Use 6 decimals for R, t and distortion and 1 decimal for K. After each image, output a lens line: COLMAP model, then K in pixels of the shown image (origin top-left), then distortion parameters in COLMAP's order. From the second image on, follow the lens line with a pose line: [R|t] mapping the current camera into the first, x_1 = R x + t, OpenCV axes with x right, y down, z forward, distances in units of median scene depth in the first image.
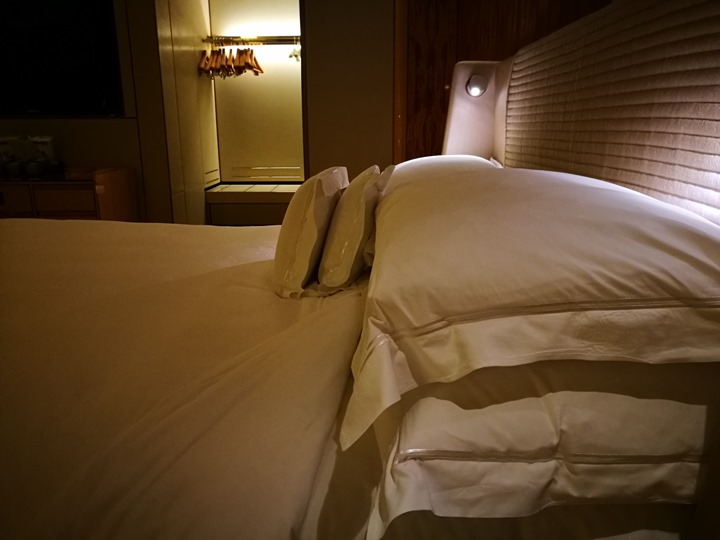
lens RADIAL K [[586.0, 0, 360.0], [0, 586.0, 270.0], [0, 0, 1]] dist [0.002433, 0.007335]
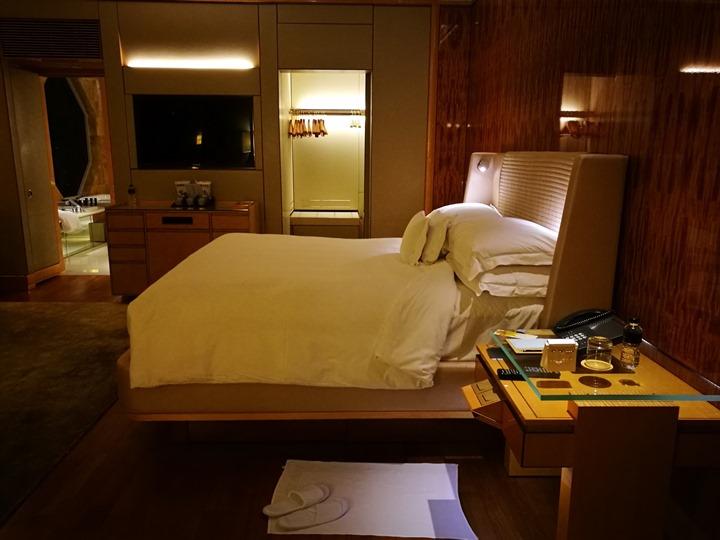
lens RADIAL K [[586.0, 0, 360.0], [0, 586.0, 270.0], [0, 0, 1]] dist [0.002433, 0.007335]
pose [[0.999542, 0.016375, 0.025443, -0.239006], [-0.015391, 0.999145, -0.038383, 0.095123], [-0.026050, 0.037974, 0.998939, -0.851428]]
